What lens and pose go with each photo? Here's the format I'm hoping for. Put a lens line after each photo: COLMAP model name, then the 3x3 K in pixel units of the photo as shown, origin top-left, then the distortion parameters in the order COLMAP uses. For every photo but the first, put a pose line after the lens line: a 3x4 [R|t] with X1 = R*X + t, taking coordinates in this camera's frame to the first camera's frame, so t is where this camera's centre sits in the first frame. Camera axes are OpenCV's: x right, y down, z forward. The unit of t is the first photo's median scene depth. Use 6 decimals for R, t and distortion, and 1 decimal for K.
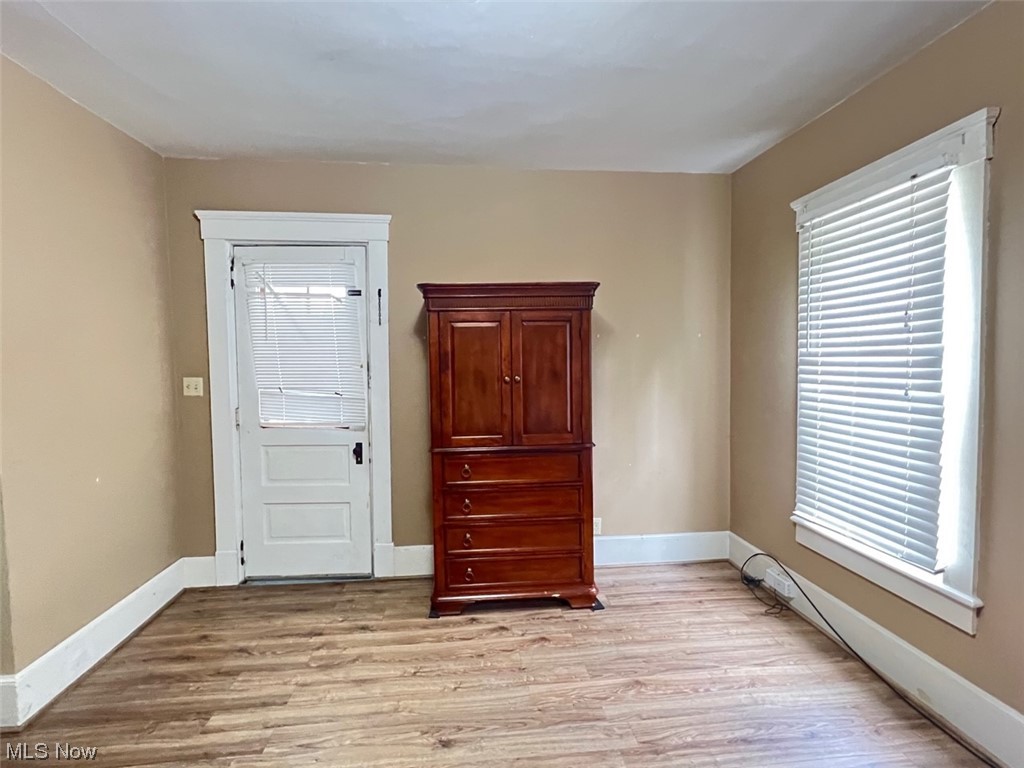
lens RADIAL K [[483.8, 0, 512.0], [0, 483.8, 384.0], [0, 0, 1]] dist [-0.001059, -0.001227]
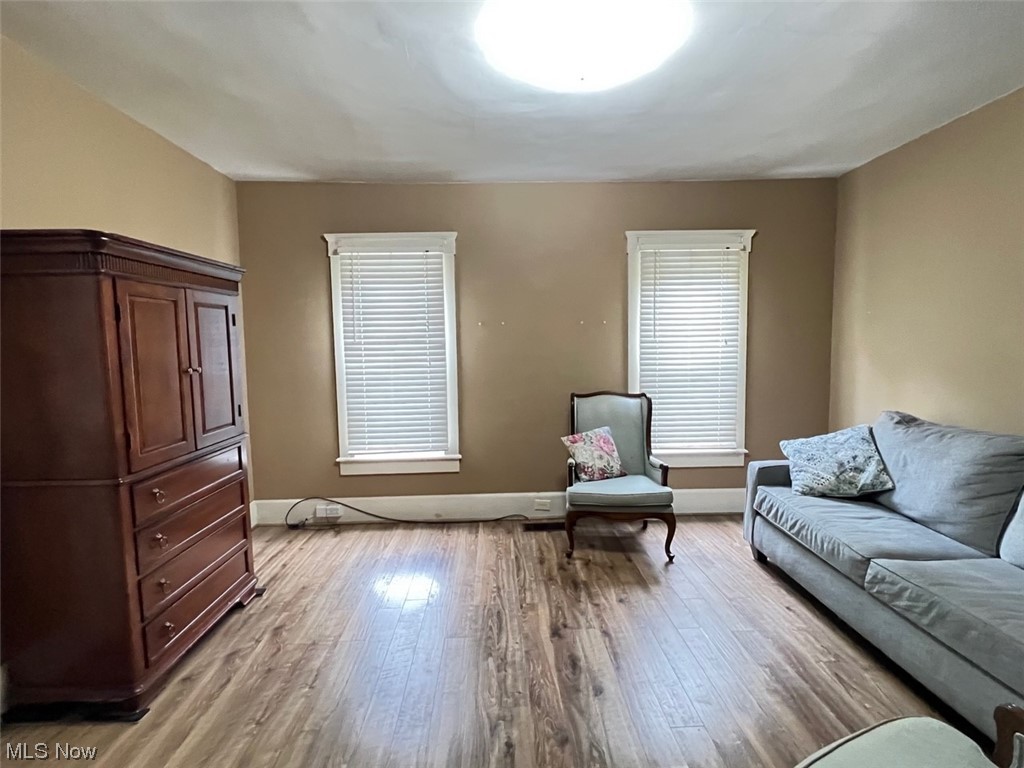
lens RADIAL K [[483.8, 0, 512.0], [0, 483.8, 384.0], [0, 0, 1]] dist [-0.001059, -0.001227]
pose [[0.066129, -0.076424, 0.994880, -0.841674], [0.063284, 0.995376, 0.072256, -0.013351], [-0.995802, 0.058182, 0.070660, 0.417413]]
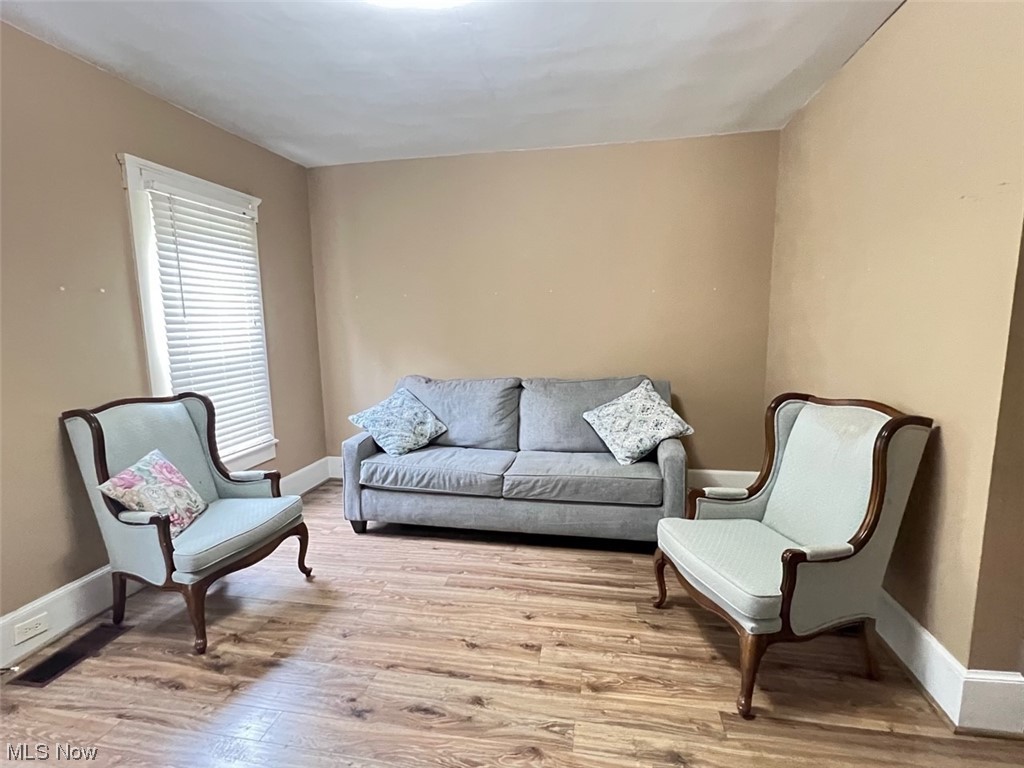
lens RADIAL K [[483.8, 0, 512.0], [0, 483.8, 384.0], [0, 0, 1]] dist [-0.001059, -0.001227]
pose [[-0.958586, -0.010571, 0.284606, -0.323623], [0.042414, 0.982868, 0.179363, -0.035513], [-0.281626, 0.184006, -0.941716, 0.944482]]
